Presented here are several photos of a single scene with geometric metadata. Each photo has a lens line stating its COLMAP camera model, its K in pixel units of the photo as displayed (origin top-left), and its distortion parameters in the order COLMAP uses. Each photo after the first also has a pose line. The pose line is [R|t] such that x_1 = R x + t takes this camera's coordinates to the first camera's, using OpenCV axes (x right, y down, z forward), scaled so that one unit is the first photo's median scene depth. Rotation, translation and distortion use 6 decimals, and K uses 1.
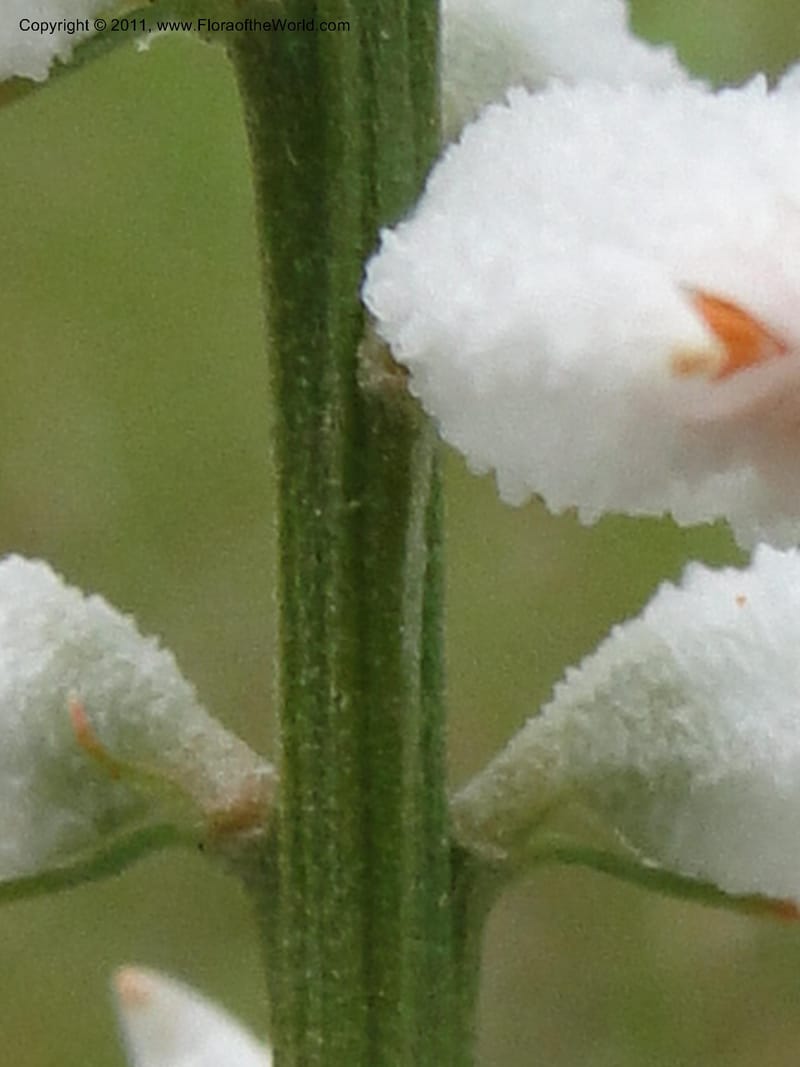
lens RADIAL K [[5014.0, 0, 403.6], [0, 5014.0, 534.2], [0, 0, 1]] dist [-0.010612, 0.000000]
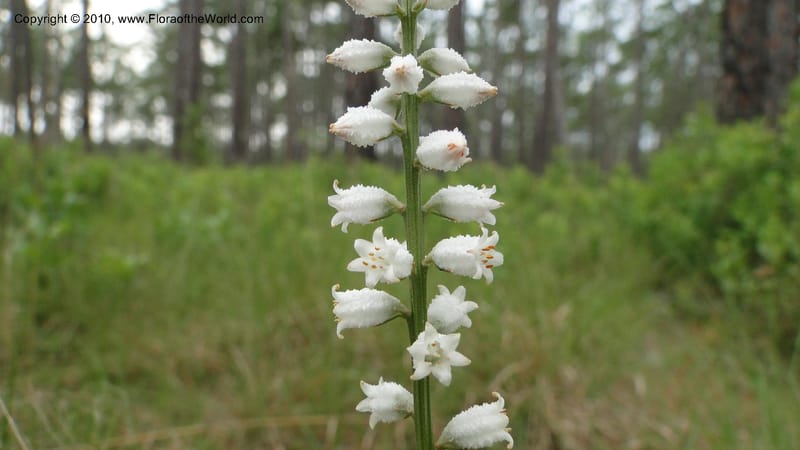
lens RADIAL K [[657.3, 0, 398.8], [0, 657.3, 225.1], [0, 0, 1]] dist [-0.023514, 0.039188]
pose [[0.998316, -0.020415, 0.054303, -0.118426], [0.027861, 0.989744, -0.140108, 0.290363], [-0.050886, 0.141385, 0.988646, -0.393748]]
